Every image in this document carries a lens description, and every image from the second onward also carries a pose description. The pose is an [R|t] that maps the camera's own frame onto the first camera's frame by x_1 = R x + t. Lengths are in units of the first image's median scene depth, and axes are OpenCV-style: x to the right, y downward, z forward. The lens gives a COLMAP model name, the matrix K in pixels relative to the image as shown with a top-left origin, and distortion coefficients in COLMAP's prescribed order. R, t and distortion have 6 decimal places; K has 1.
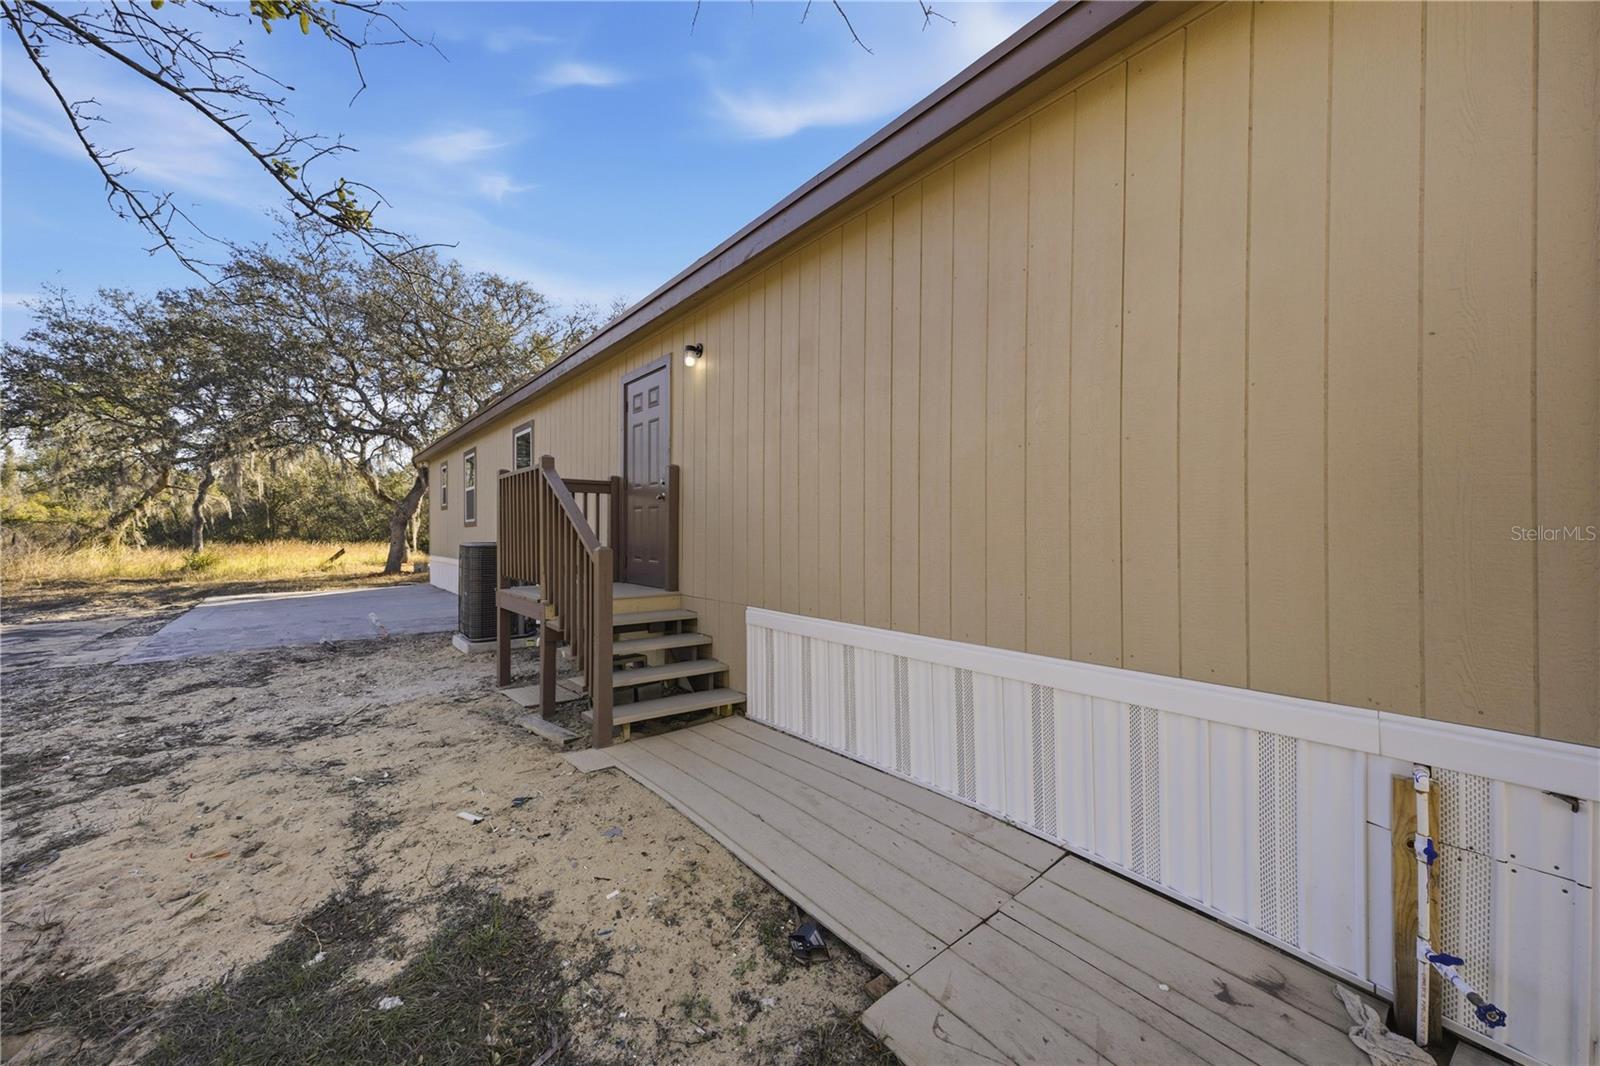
lens RADIAL K [[594.6, 0, 803.8], [0, 594.6, 531.5], [0, 0, 1]] dist [0.001376, 0.000107]
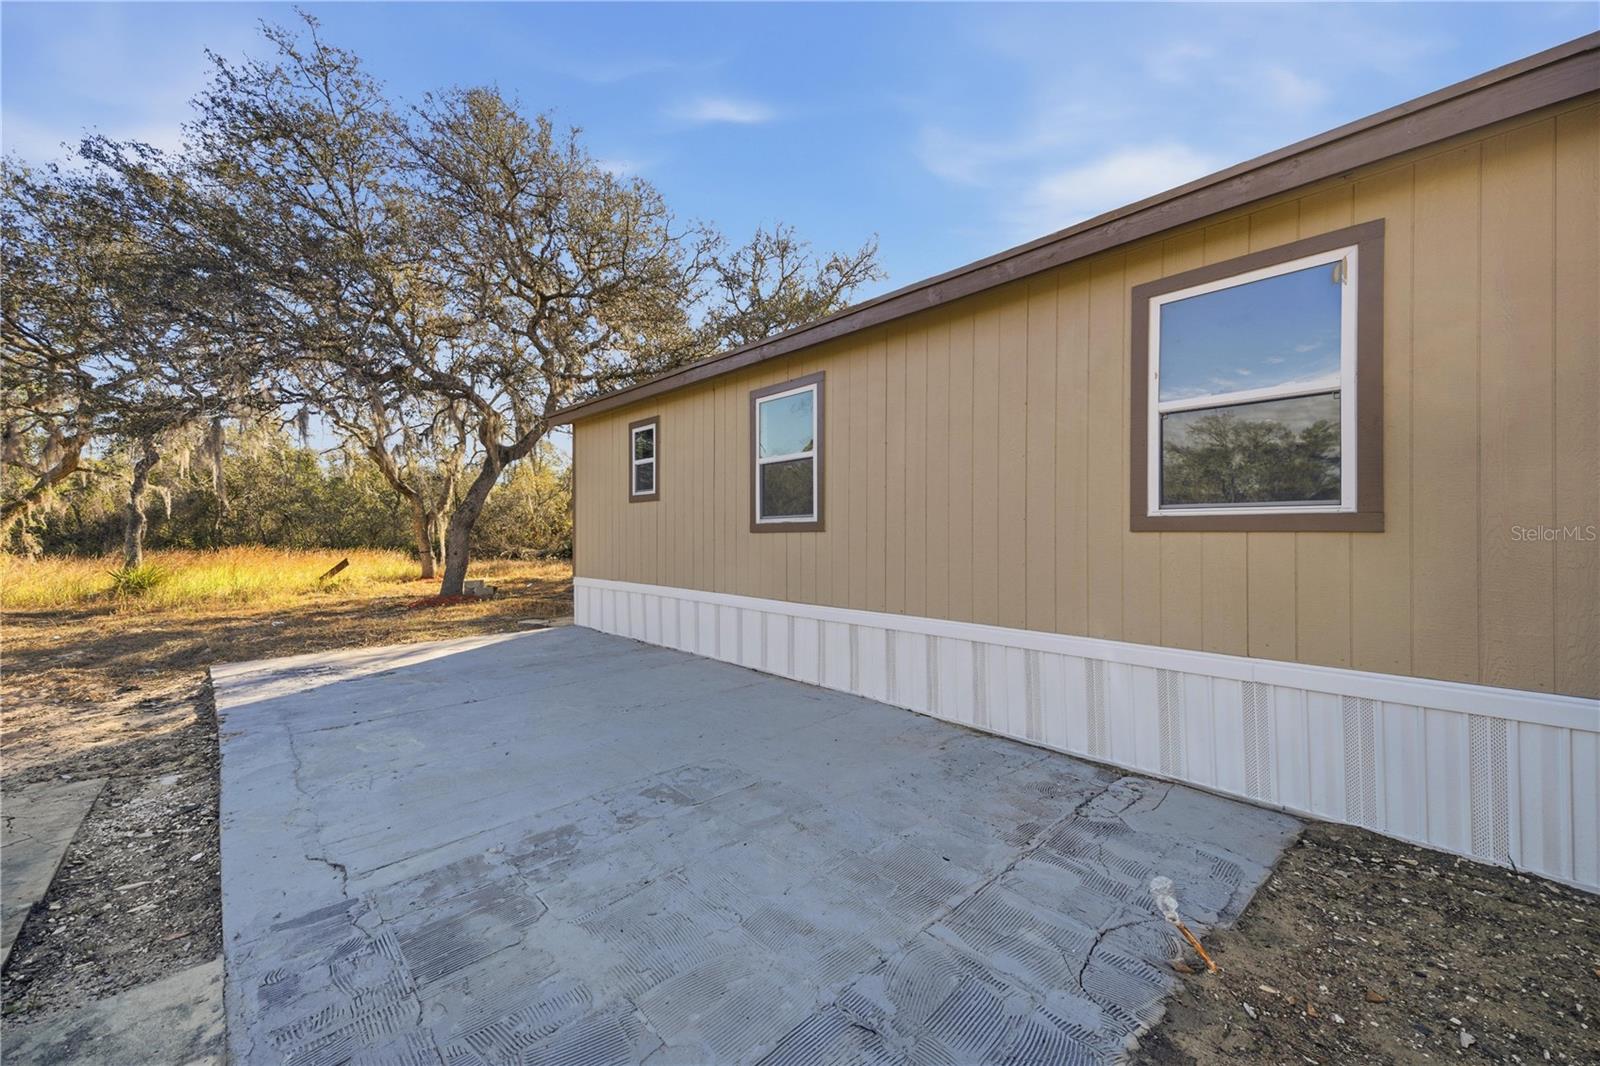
lens RADIAL K [[594.6, 0, 795.8], [0, 594.6, 532.2], [0, 0, 1]] dist [0.001376, 0.000107]
pose [[0.996754, 0.005789, 0.080294, -0.292535], [-0.005190, 0.999957, -0.007664, -0.001313], [-0.080335, 0.007222, 0.996742, 0.243356]]
